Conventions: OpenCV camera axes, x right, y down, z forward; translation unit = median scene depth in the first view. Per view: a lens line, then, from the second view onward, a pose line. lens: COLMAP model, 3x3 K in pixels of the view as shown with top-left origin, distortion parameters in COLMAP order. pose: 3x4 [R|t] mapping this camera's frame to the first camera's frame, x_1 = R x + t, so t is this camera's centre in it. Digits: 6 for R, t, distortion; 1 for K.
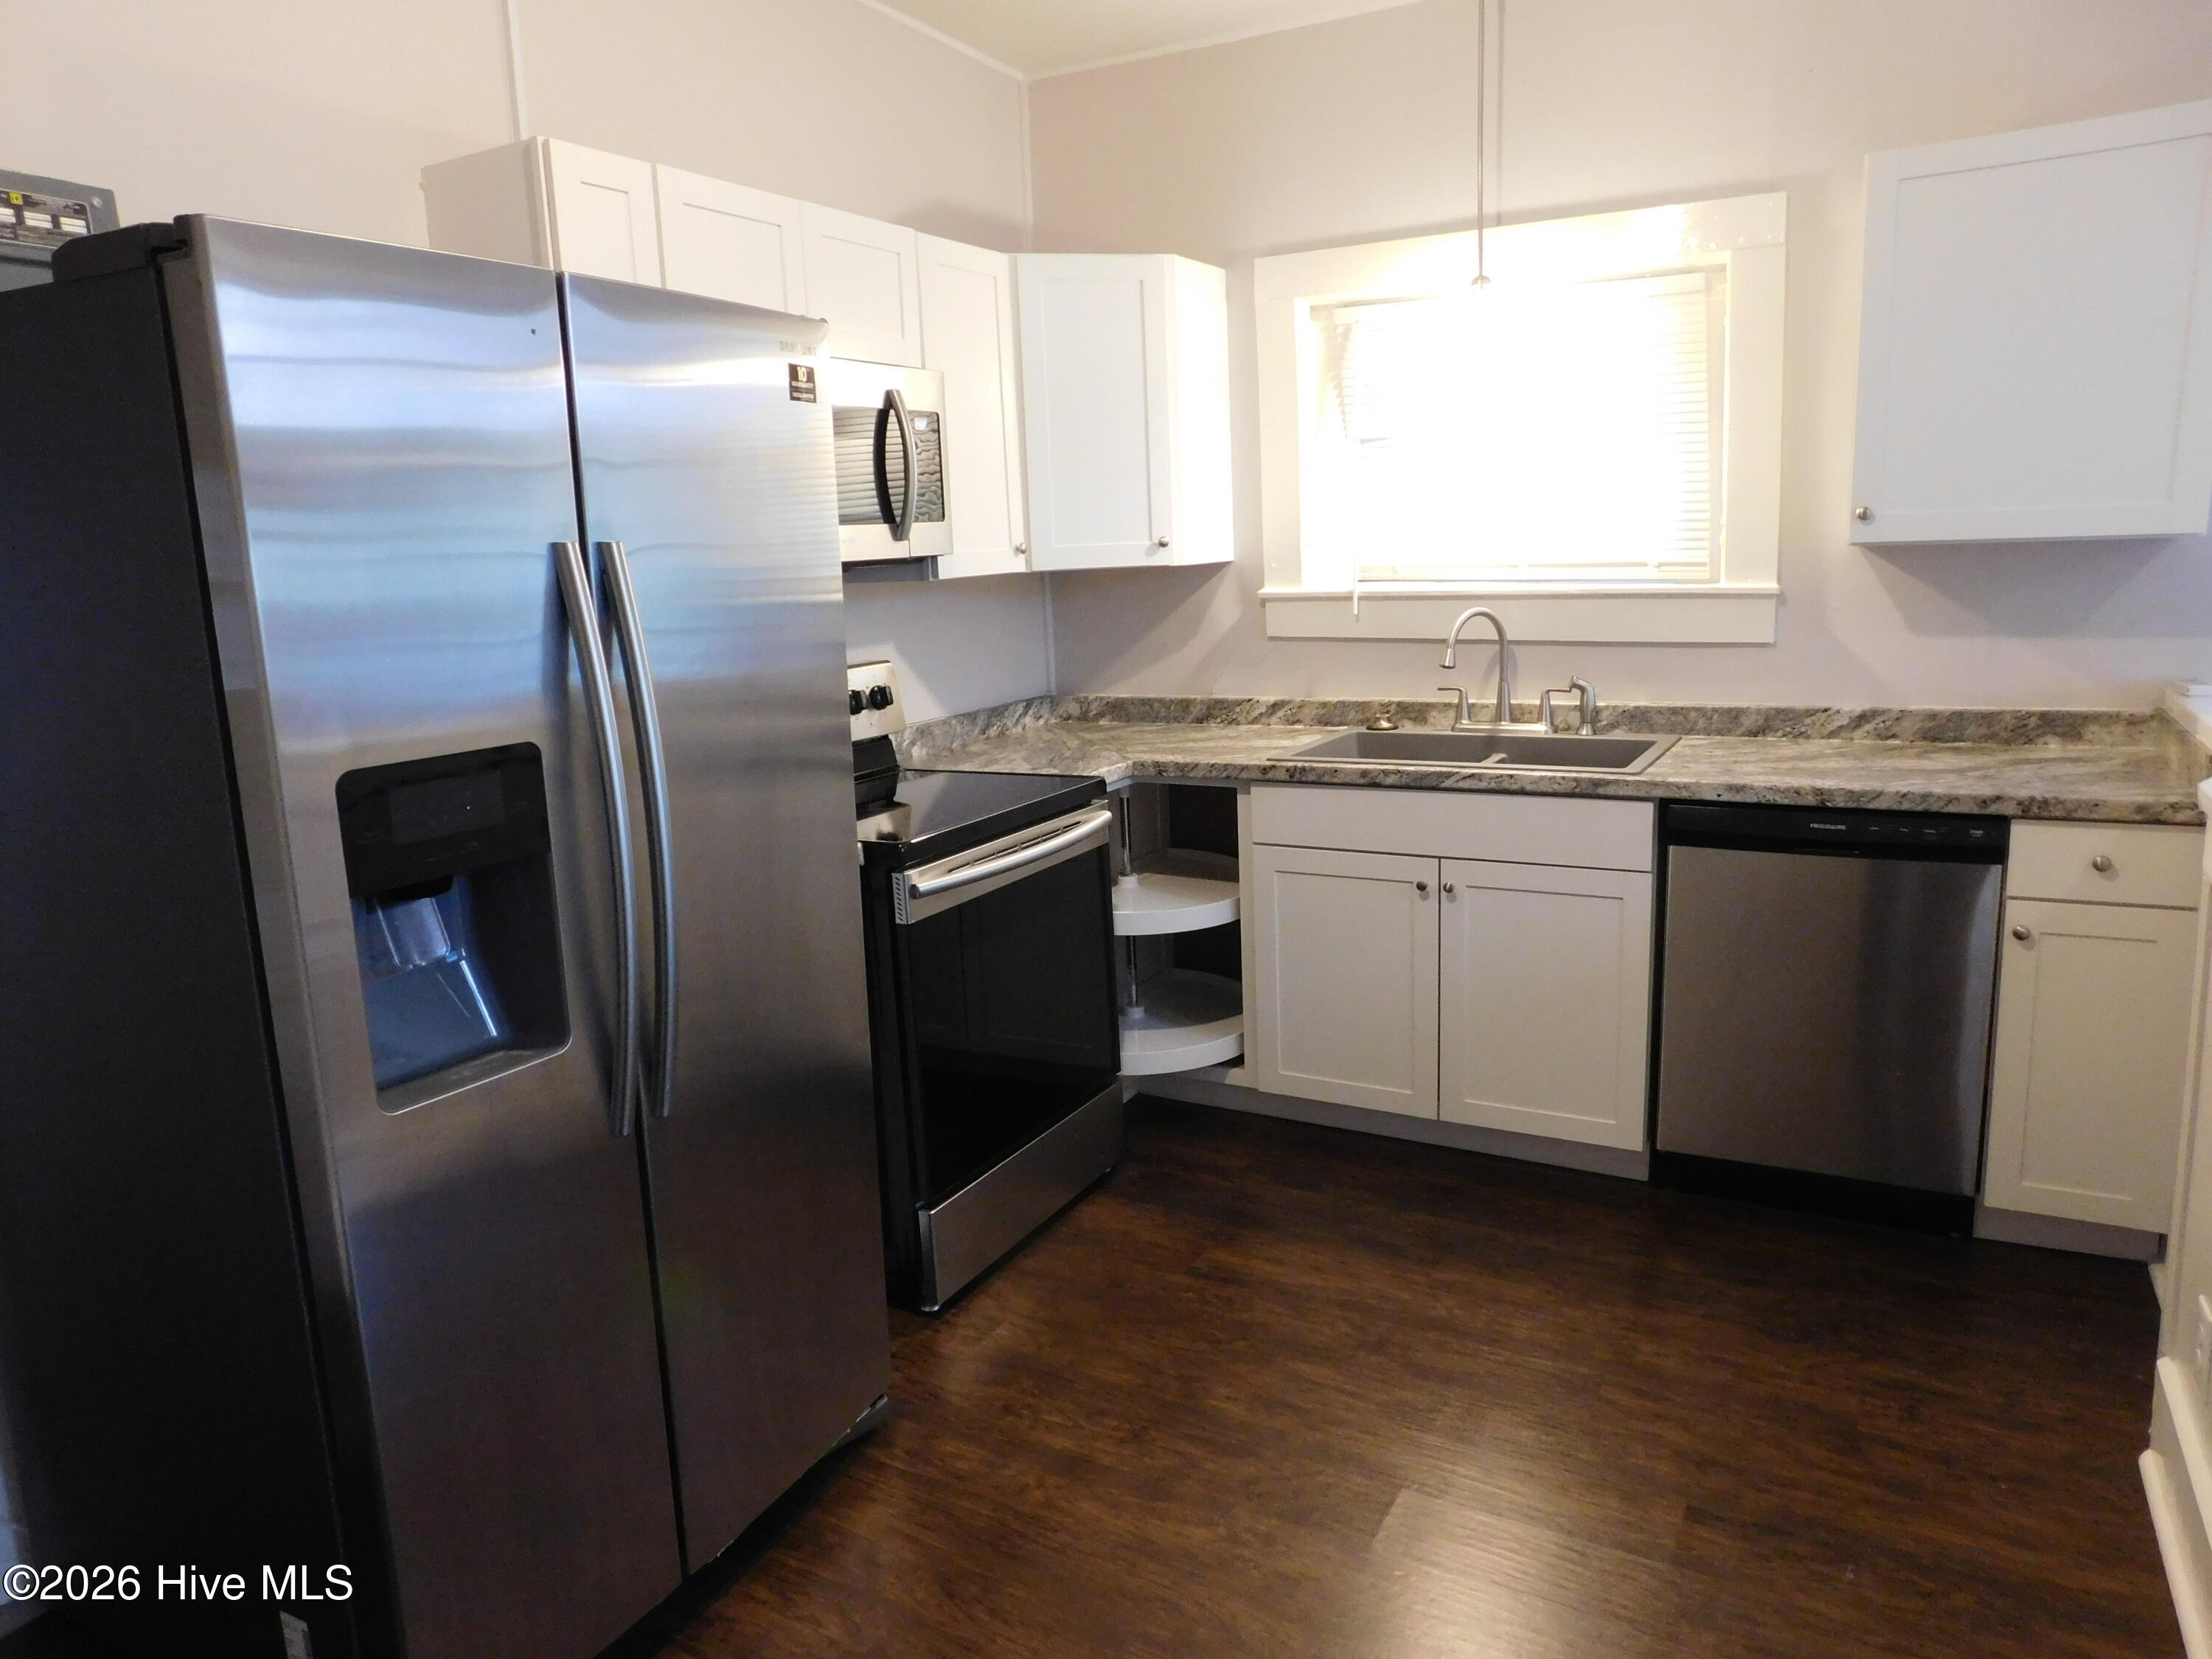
lens RADIAL K [[1490.8, 0, 1102.9], [0, 1490.8, 803.2], [0, 0, 1]] dist [-0.009142, -0.000331]
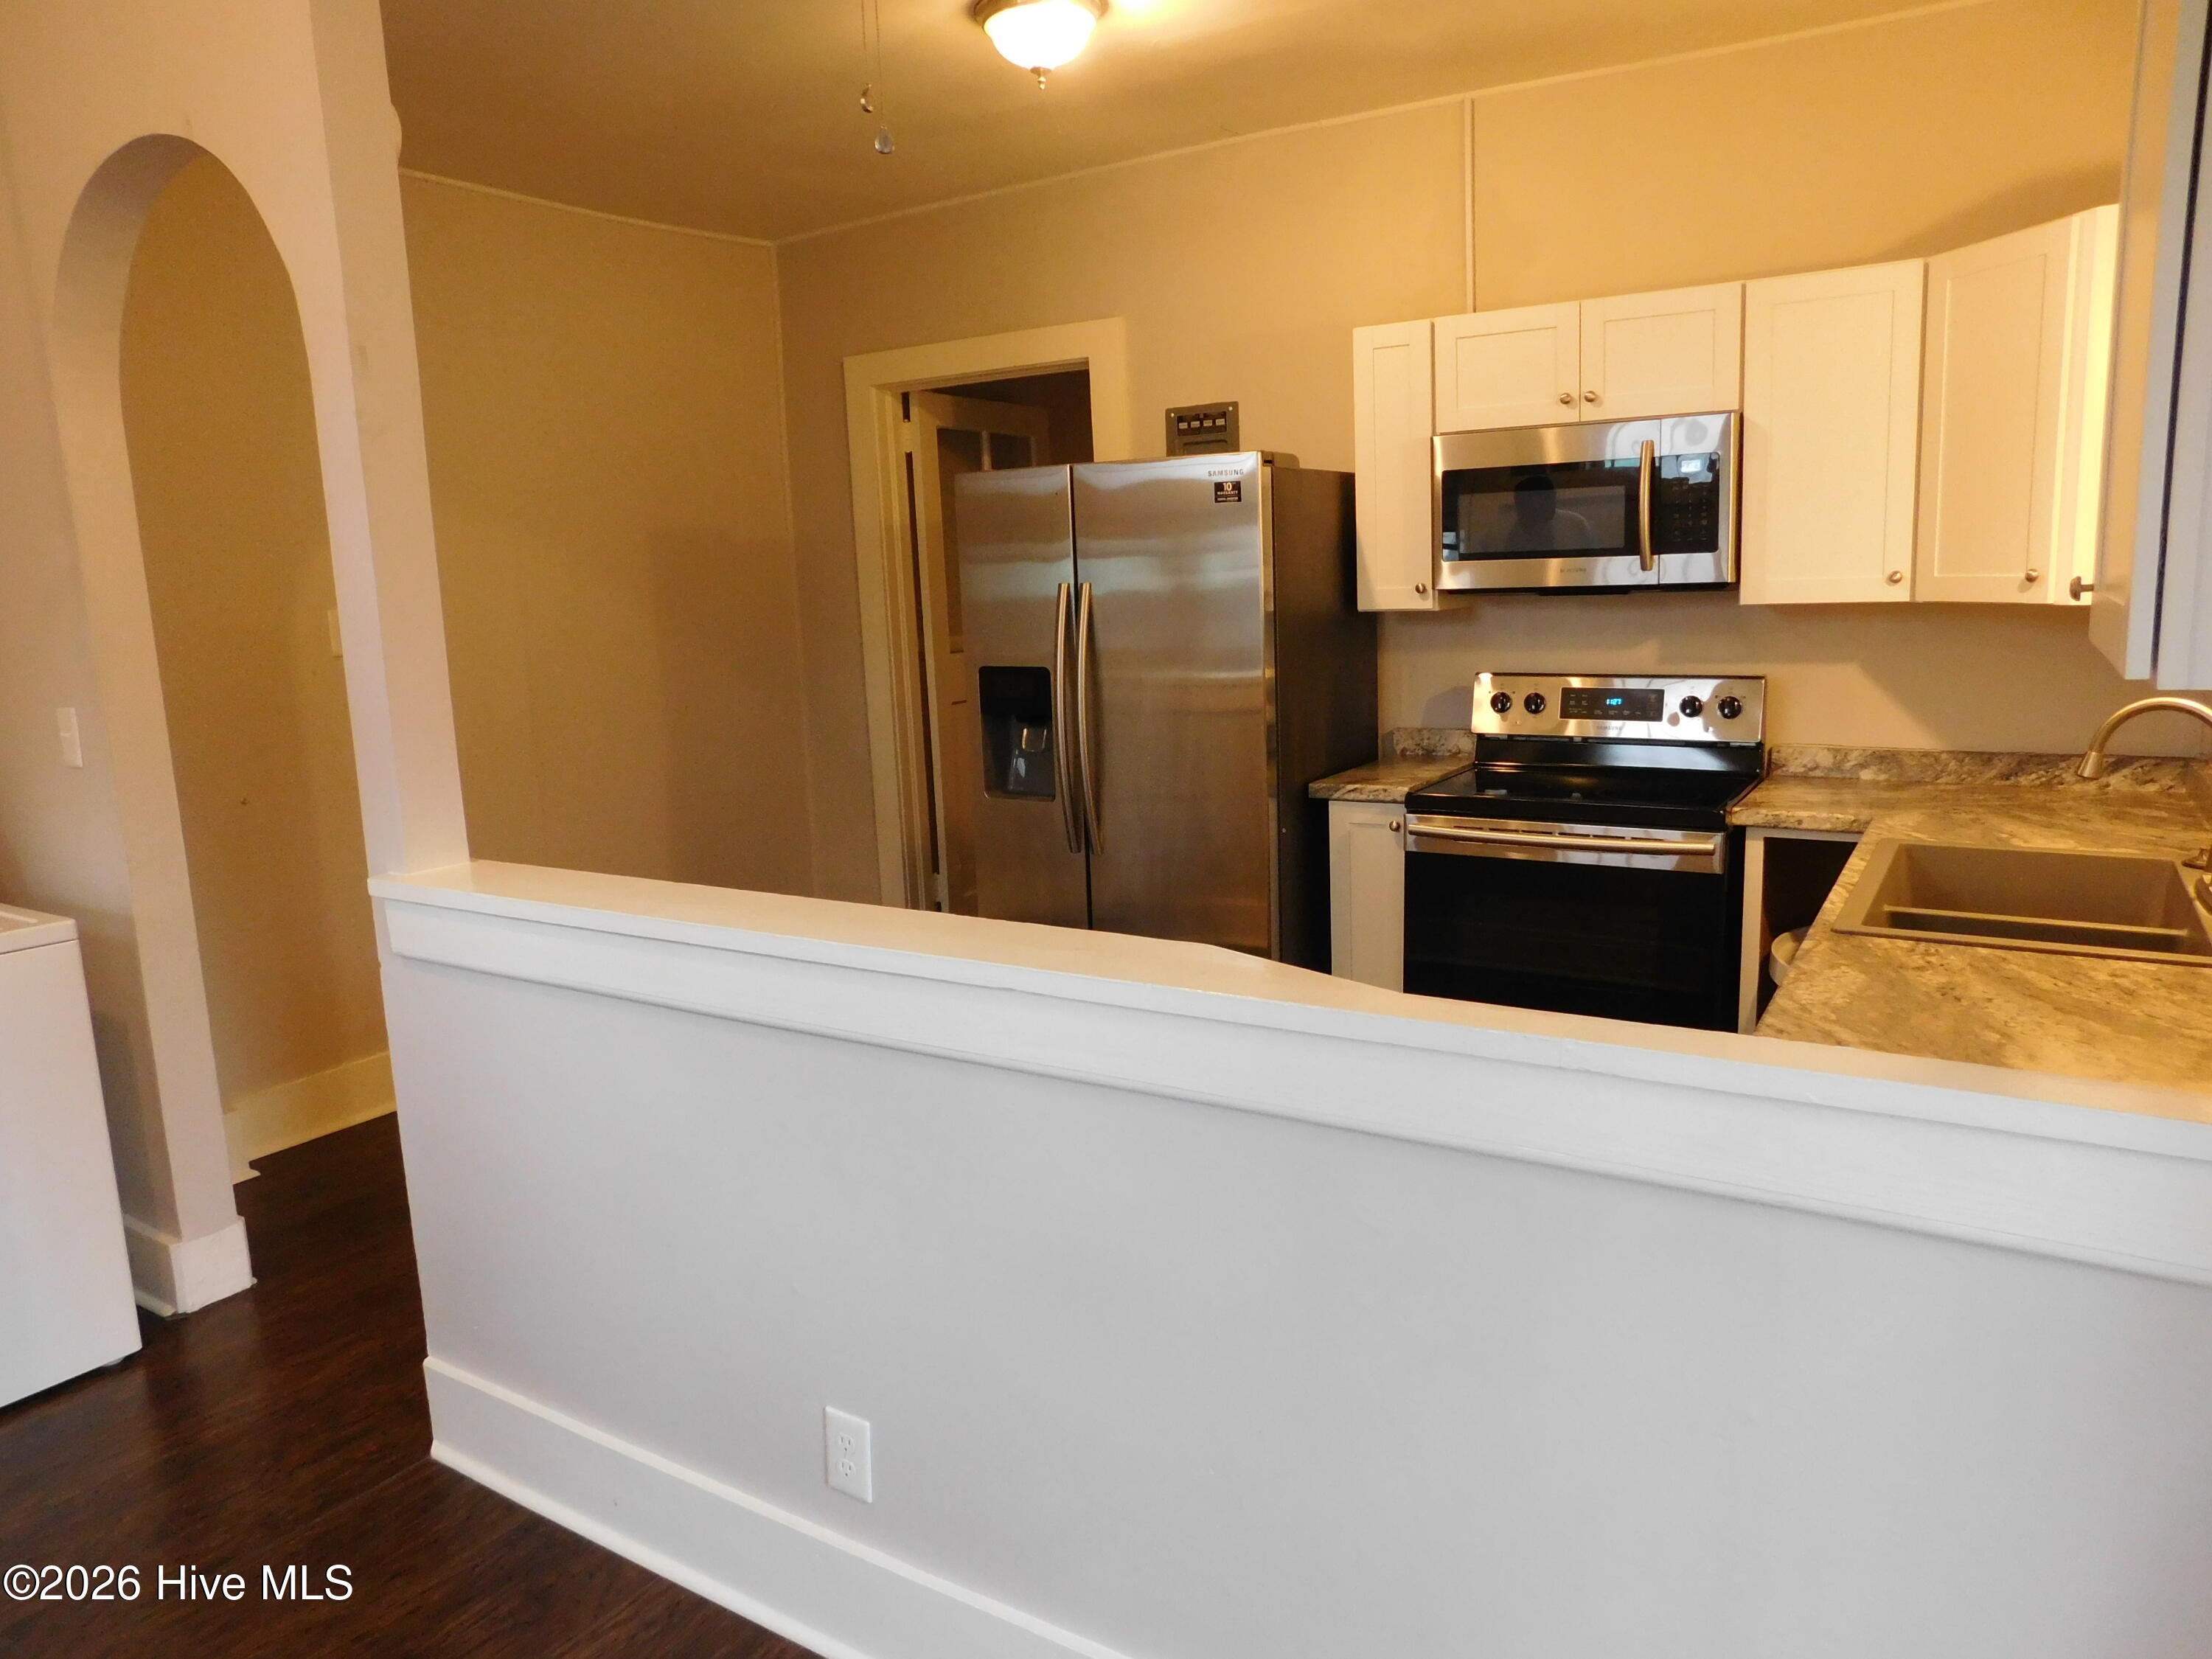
lens RADIAL K [[1454.9, 0, 1096.6], [0, 1454.9, 824.5], [0, 0, 1]] dist [-0.077619, 0.055611]
pose [[-0.070124, 0.217213, -0.973602, 0.854430], [-0.133579, 0.965170, 0.224952, -0.150845], [0.988554, 0.145827, -0.038666, 0.548252]]
